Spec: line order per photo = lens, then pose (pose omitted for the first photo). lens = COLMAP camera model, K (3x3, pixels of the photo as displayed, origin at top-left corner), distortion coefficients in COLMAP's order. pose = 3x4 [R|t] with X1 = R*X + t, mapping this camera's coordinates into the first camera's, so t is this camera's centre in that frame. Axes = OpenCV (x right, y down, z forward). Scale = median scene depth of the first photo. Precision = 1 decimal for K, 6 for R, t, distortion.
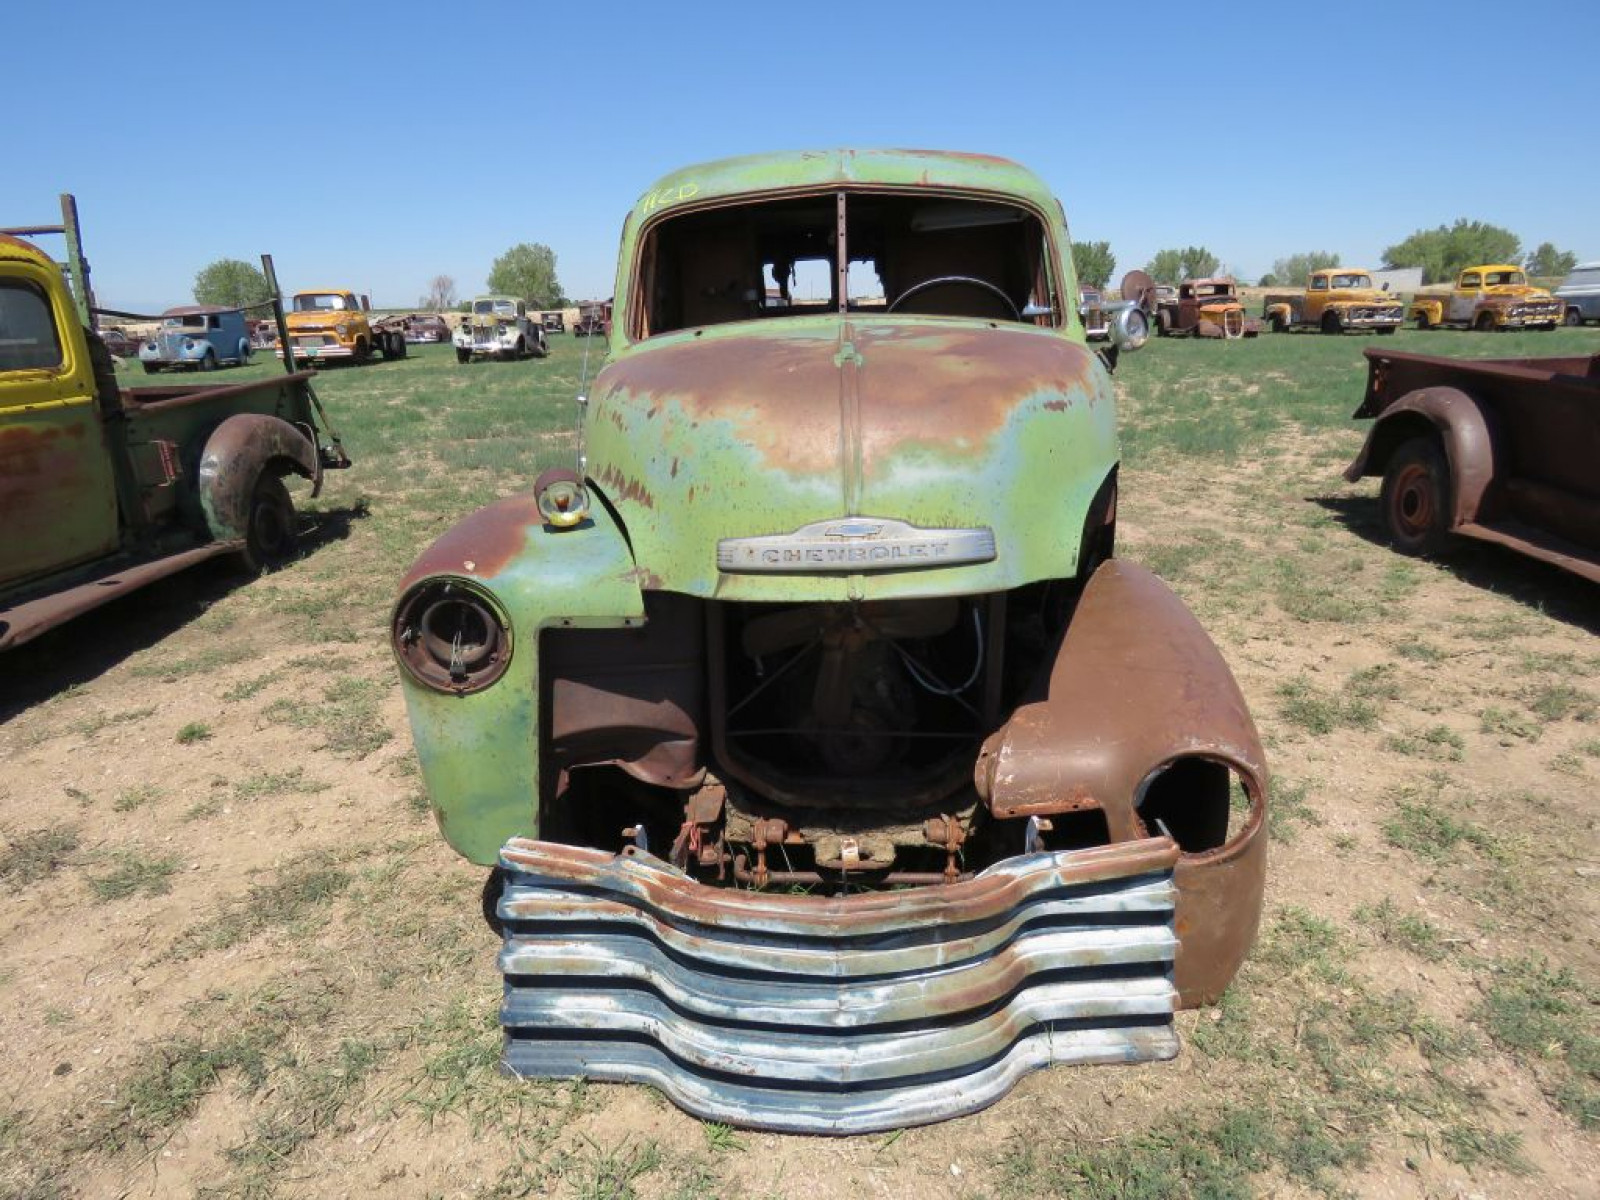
lens RADIAL K [[1022.3, 0, 790.1], [0, 1022.3, 599.2], [0, 0, 1]] dist [-0.000410, -0.012757]
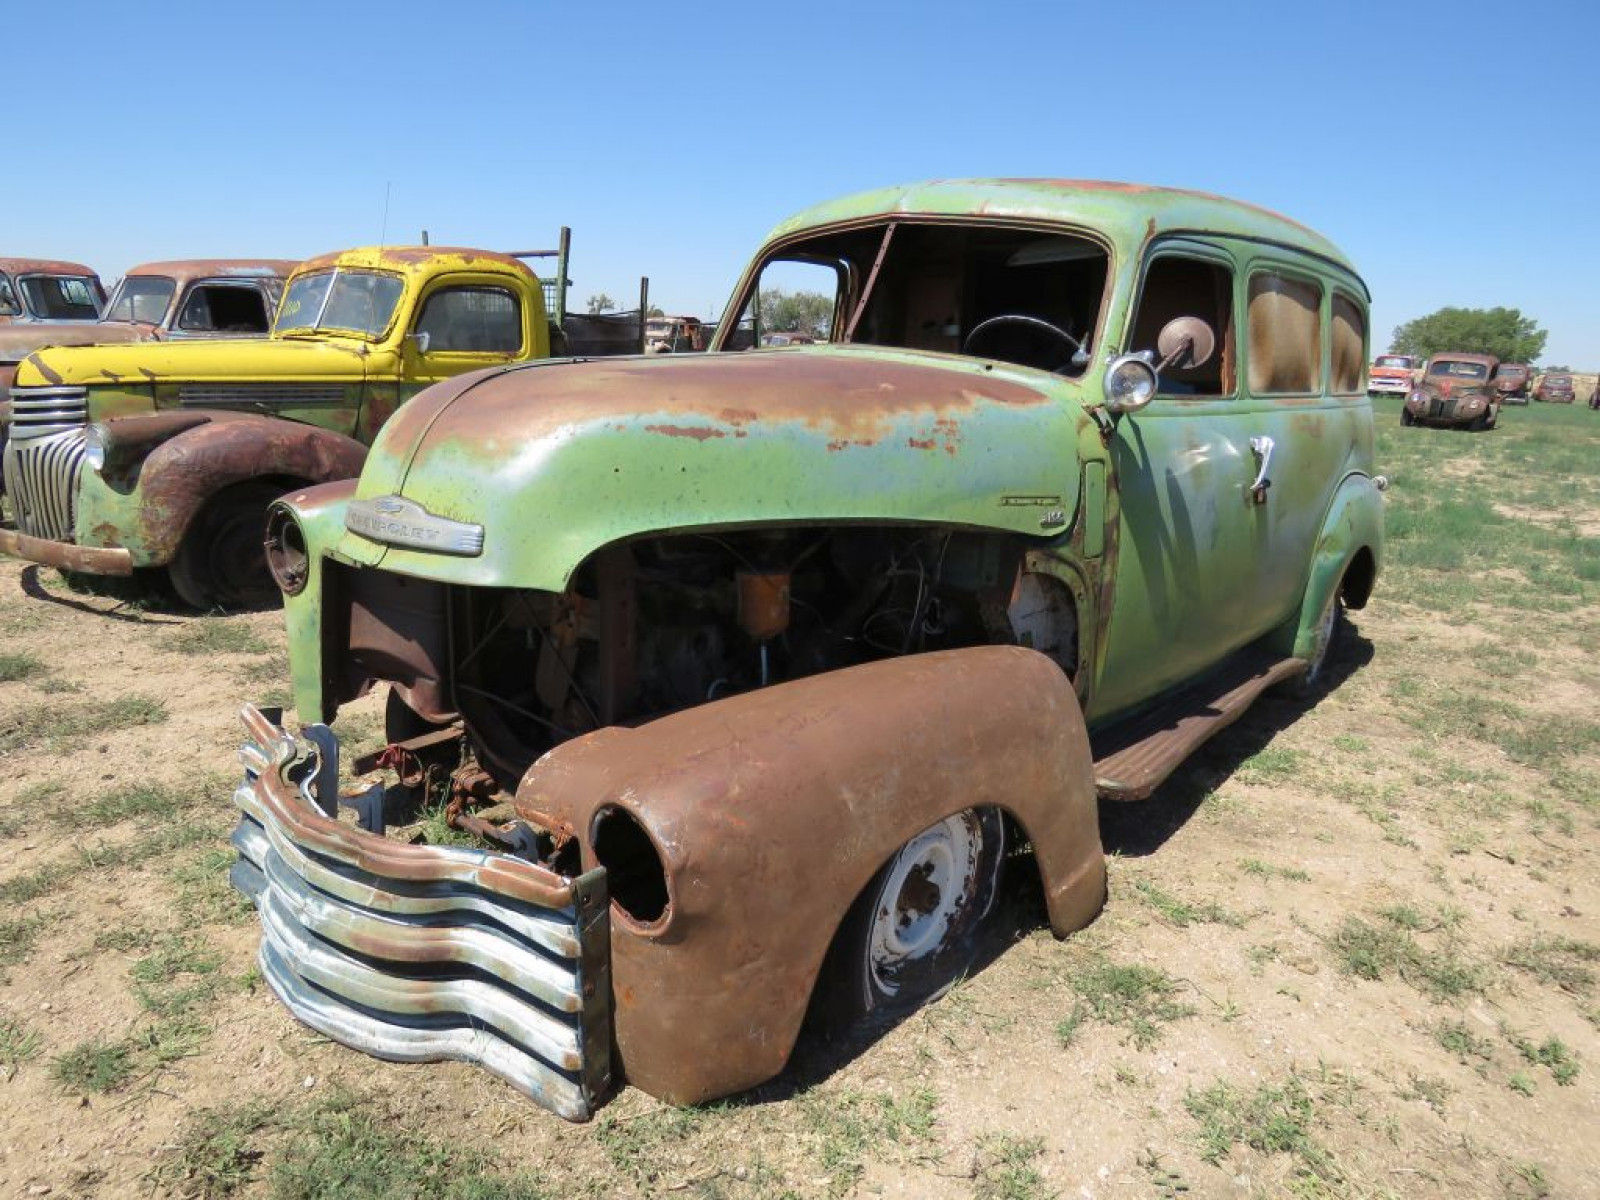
lens RADIAL K [[1022.3, 0, 797.9], [0, 1022.3, 595.7], [0, 0, 1]] dist [-0.000410, -0.012757]
pose [[0.796853, 0.205187, -0.568263, 0.998466], [-0.228067, 0.973134, 0.031566, -0.100914], [0.559473, 0.104448, 0.822241, 0.299101]]
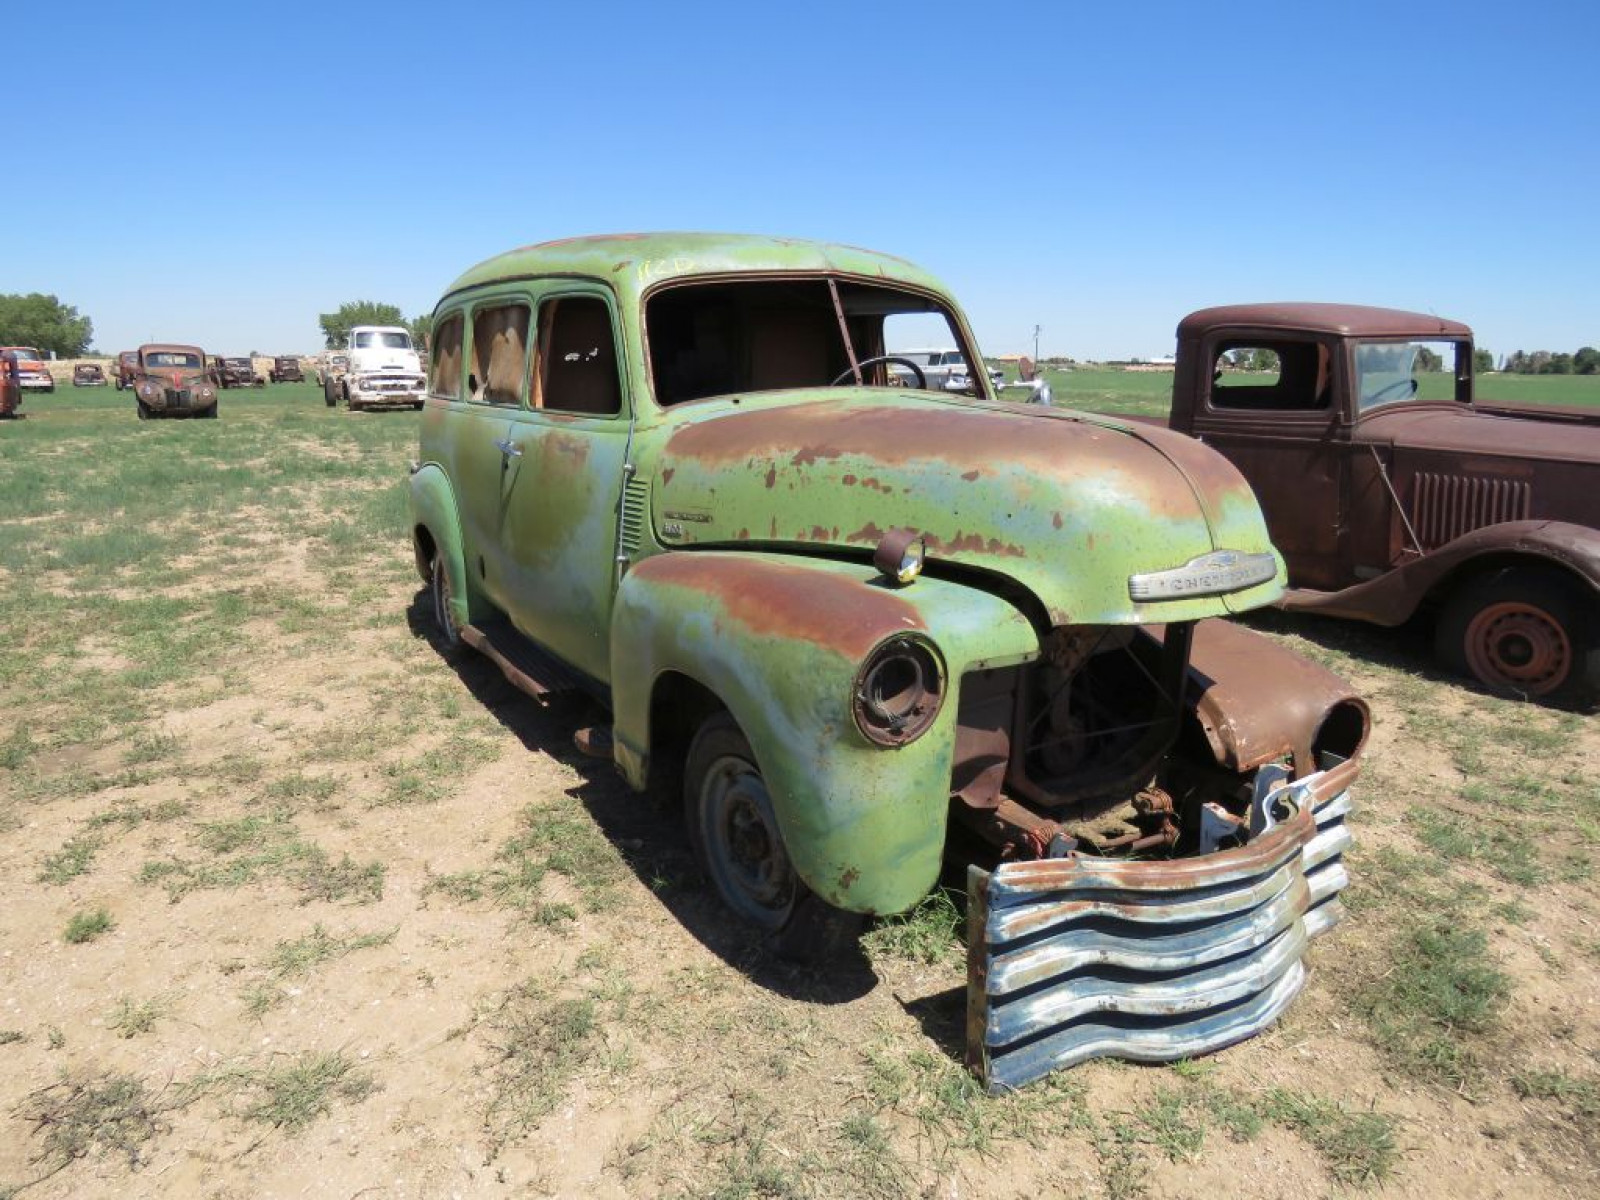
lens RADIAL K [[1022.3, 0, 791.4], [0, 1022.3, 598.5], [0, 0, 1]] dist [-0.000410, -0.012757]
pose [[0.841104, -0.083383, 0.534407, -1.007158], [0.115497, 0.992945, -0.026854, -0.043562], [-0.528398, 0.084309, 0.844800, 0.176164]]
